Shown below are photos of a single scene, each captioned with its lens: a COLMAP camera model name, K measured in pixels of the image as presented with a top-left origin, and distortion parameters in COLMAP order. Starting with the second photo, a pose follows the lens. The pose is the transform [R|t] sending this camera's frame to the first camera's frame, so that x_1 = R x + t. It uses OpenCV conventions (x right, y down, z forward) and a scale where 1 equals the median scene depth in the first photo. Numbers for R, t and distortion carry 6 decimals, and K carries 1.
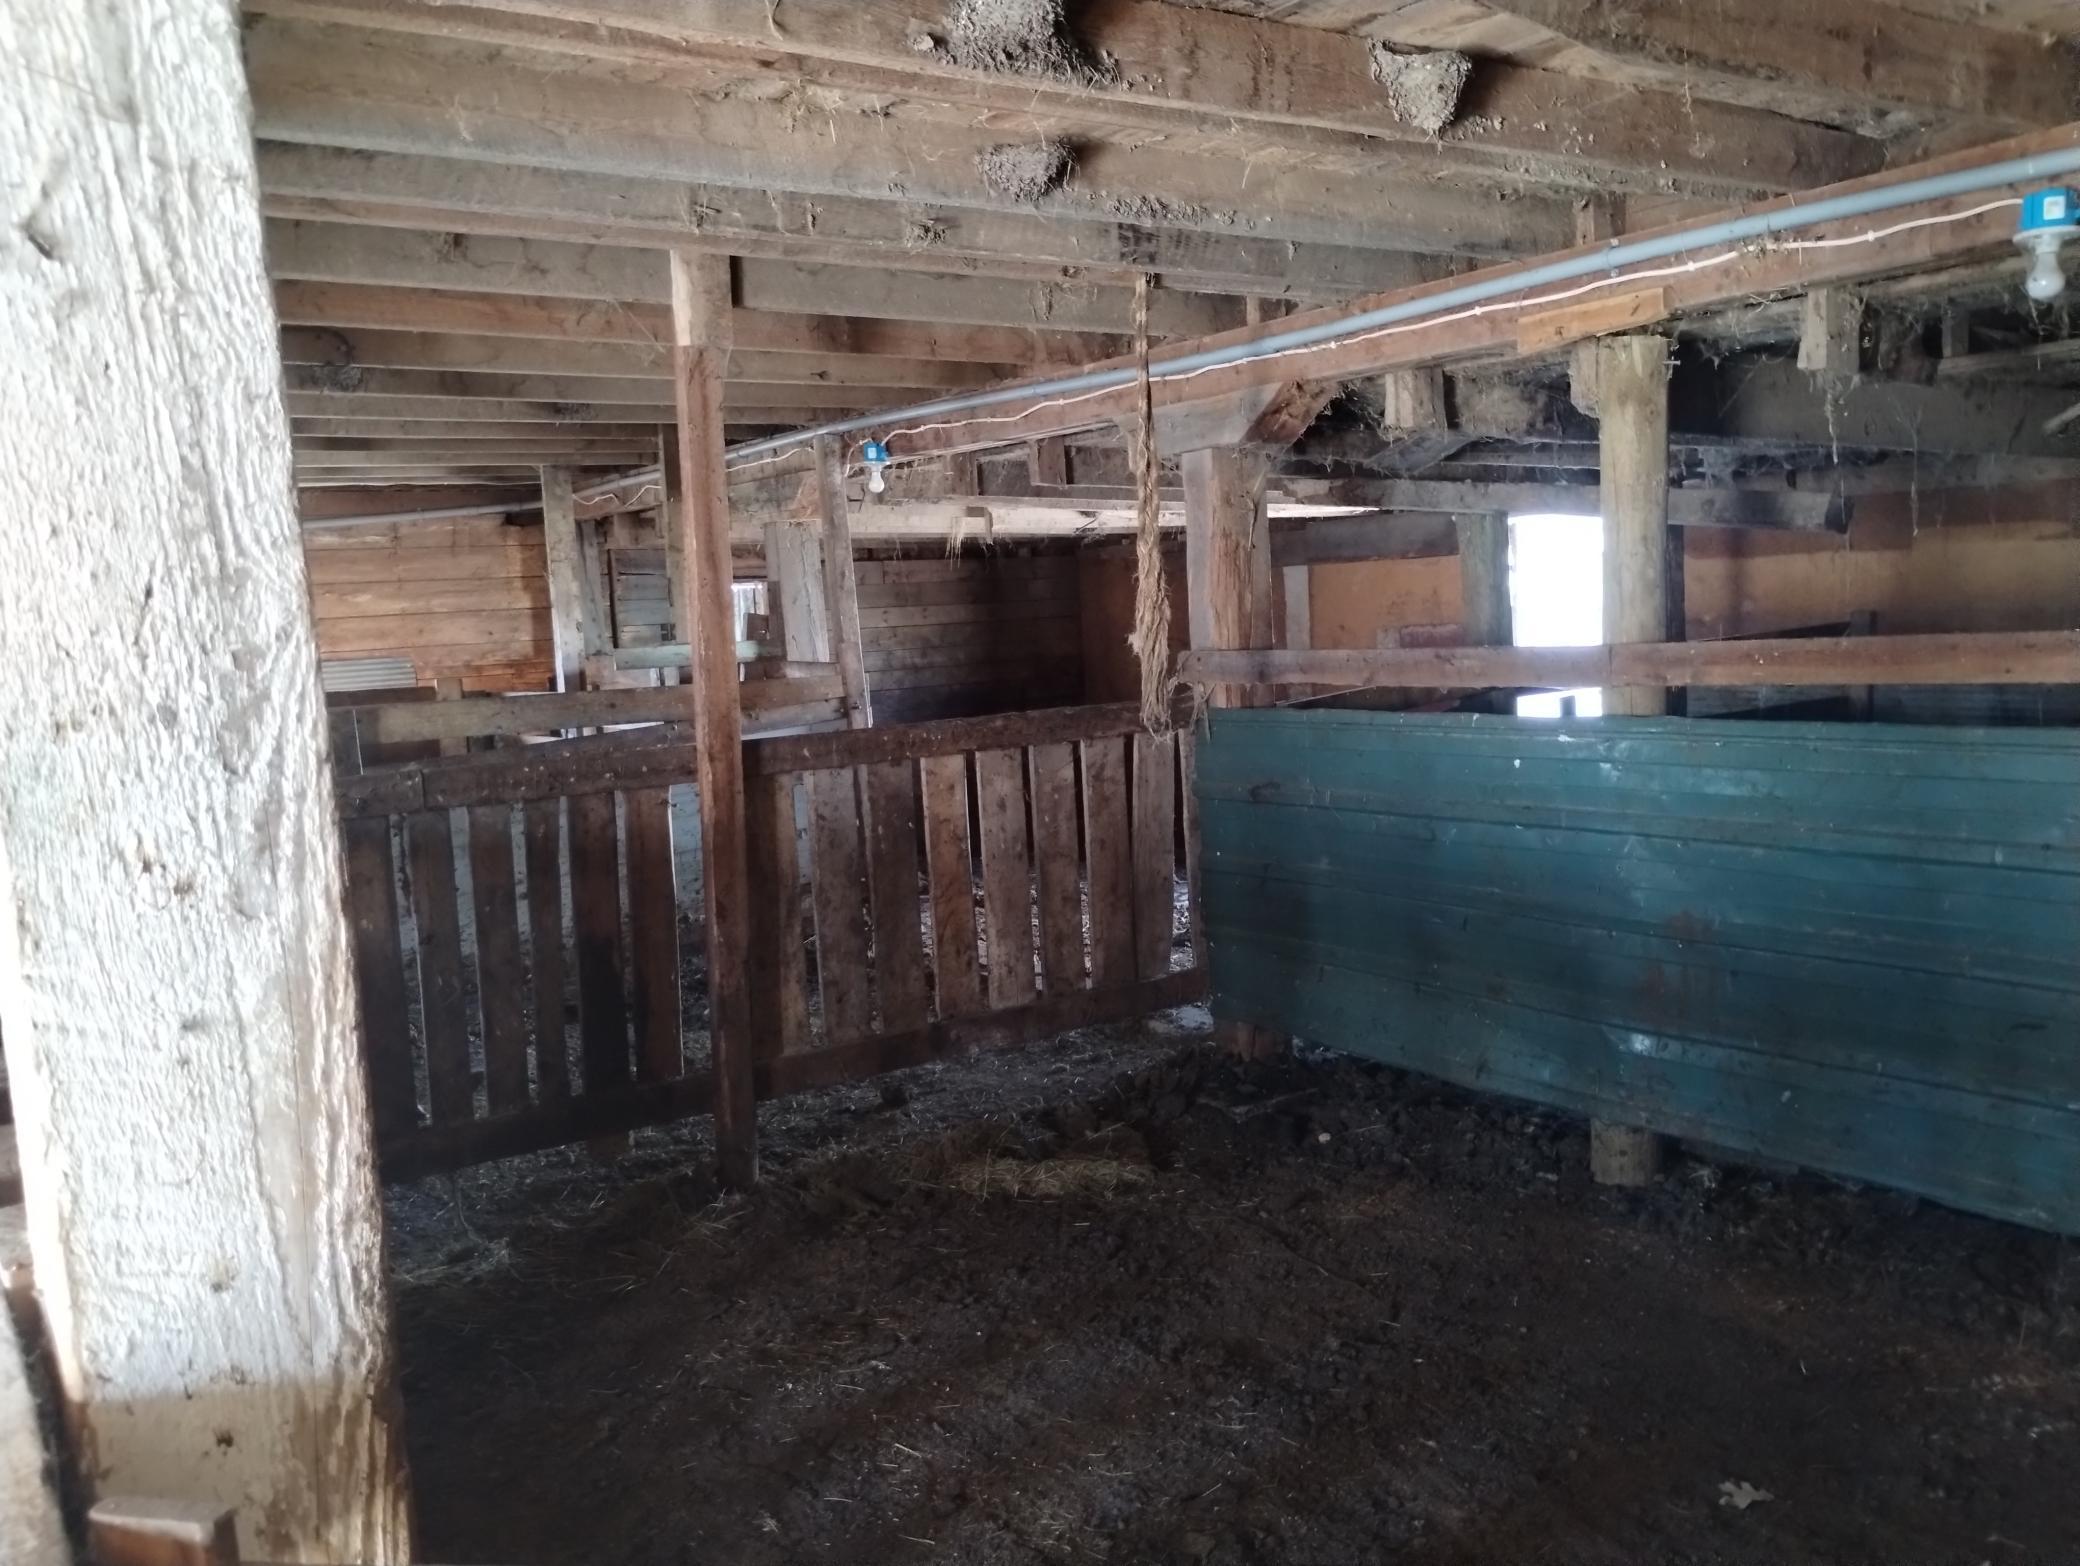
lens RADIAL K [[1743.7, 0, 1021.8], [0, 1743.7, 783.2], [0, 0, 1]] dist [0.050992, -0.064079]
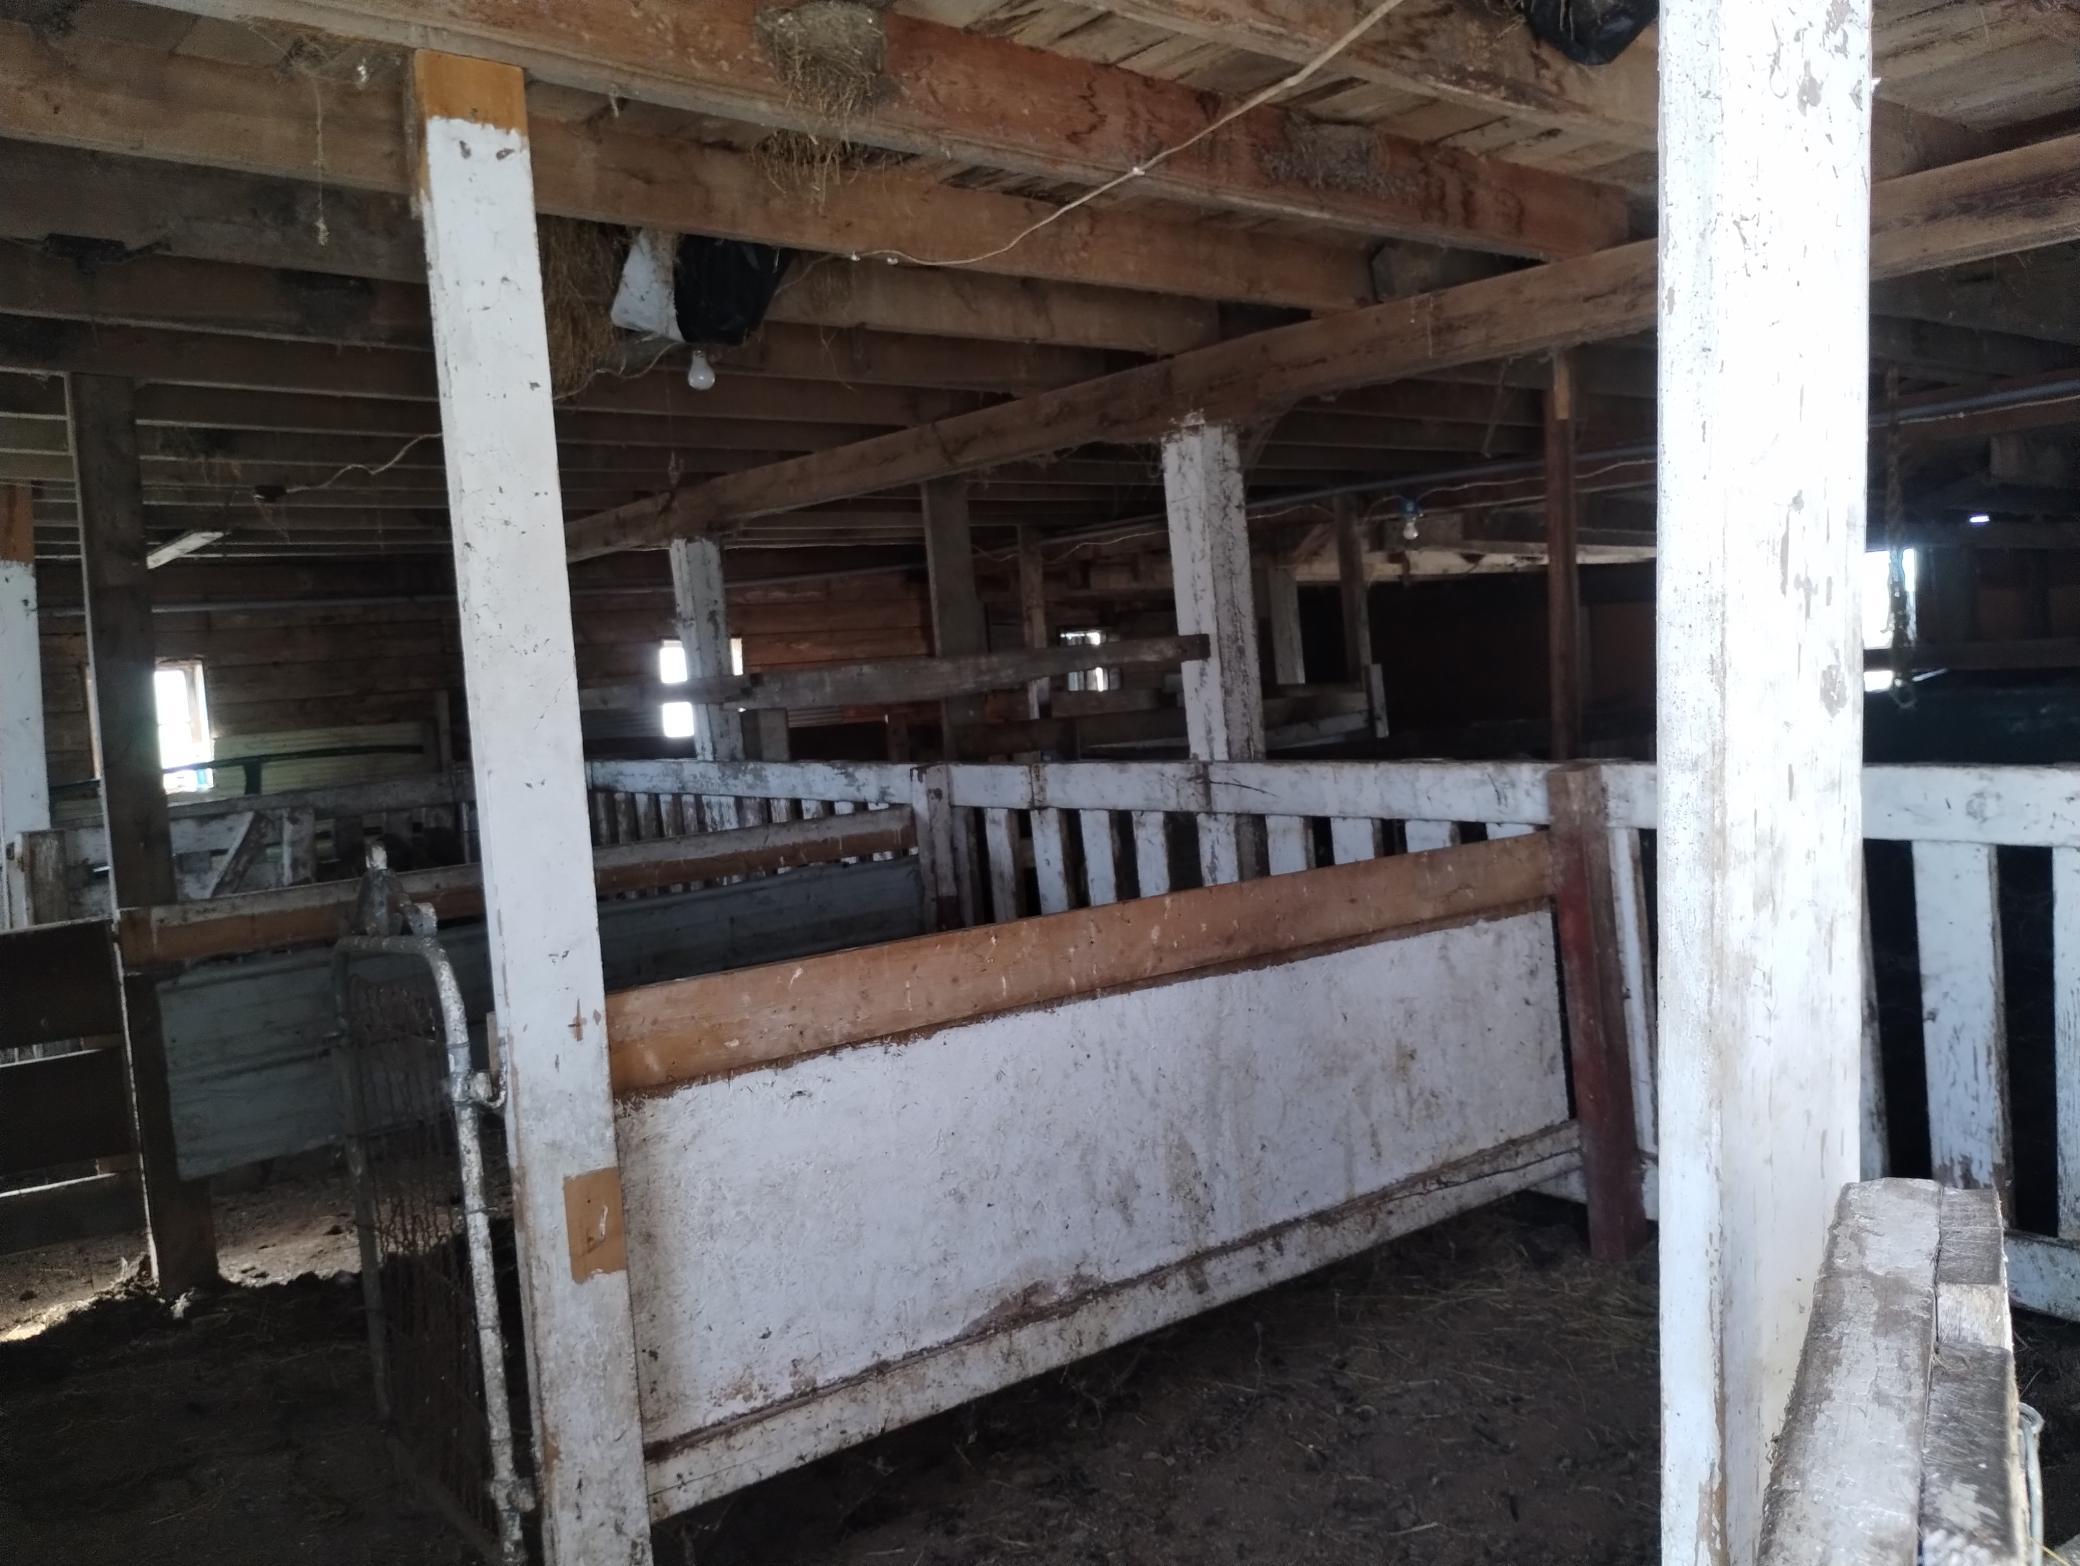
lens RADIAL K [[1743.7, 0, 1045.7], [0, 1743.7, 784.3], [0, 0, 1]] dist [0.050992, -0.064079]
pose [[0.997370, -0.021110, 0.069332, -0.425515], [0.023905, 0.998924, -0.039729, 0.046182], [-0.068419, 0.041282, 0.996802, -0.188560]]
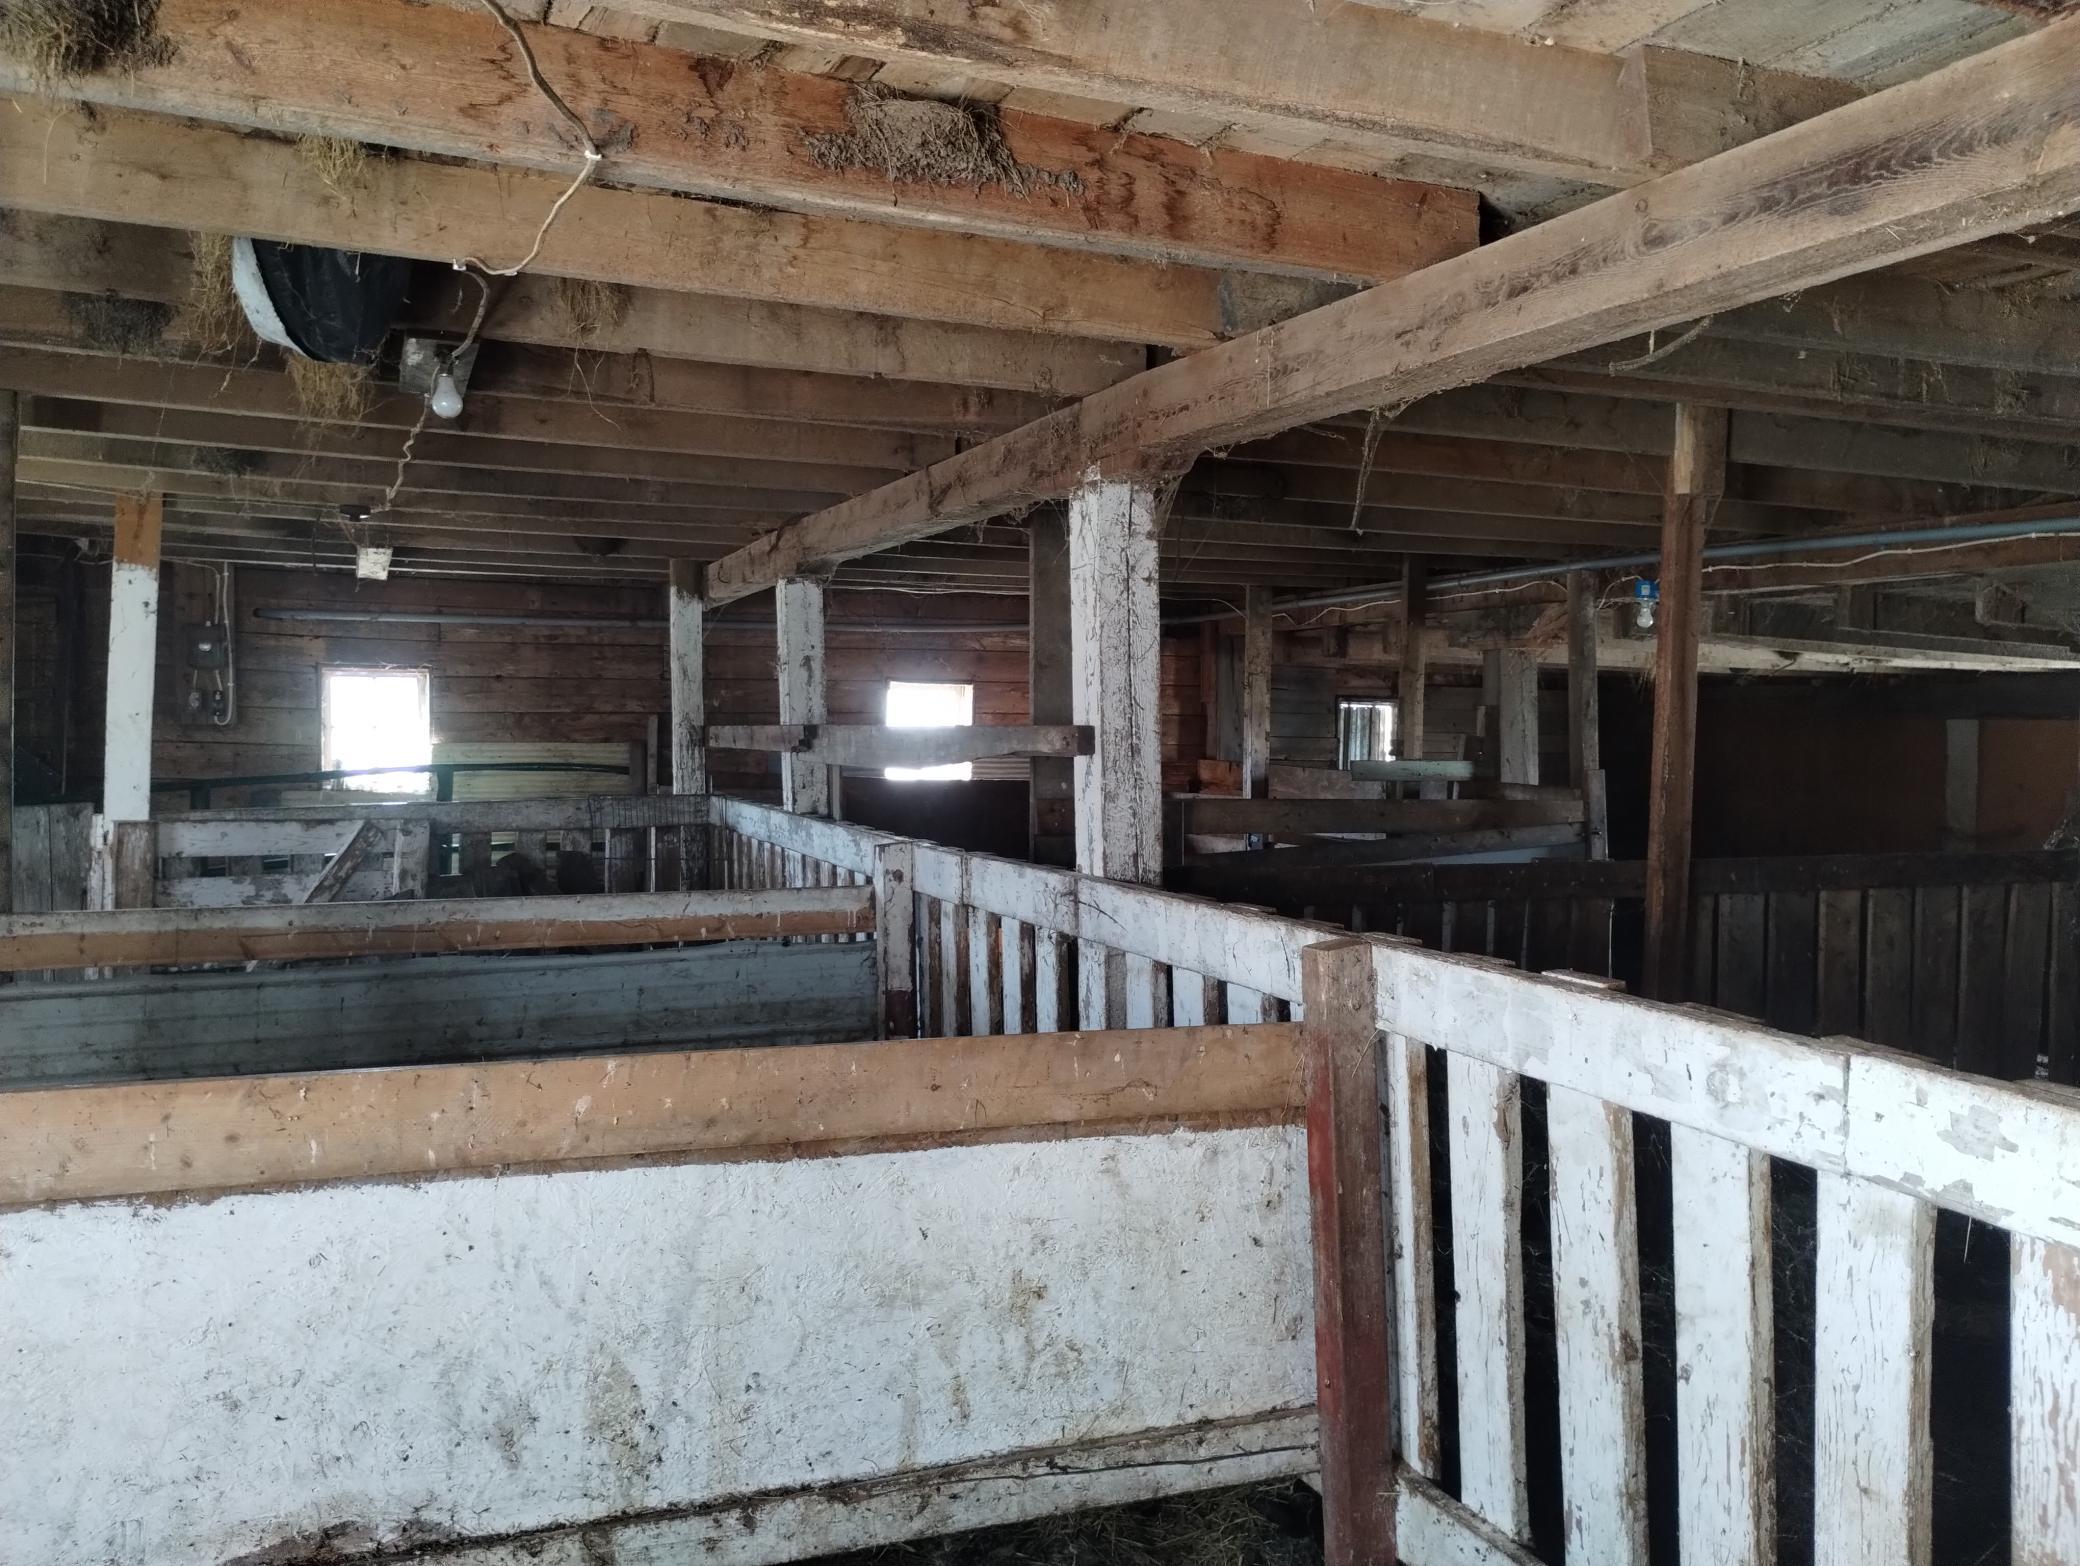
lens RADIAL K [[1743.7, 0, 1026.8], [0, 1743.7, 779.6], [0, 0, 1]] dist [0.050992, -0.064079]
pose [[0.974493, 0.070333, -0.213111, -0.212602], [-0.084795, 0.994621, -0.059486, 0.015642], [0.207781, 0.076039, 0.975215, -0.080686]]
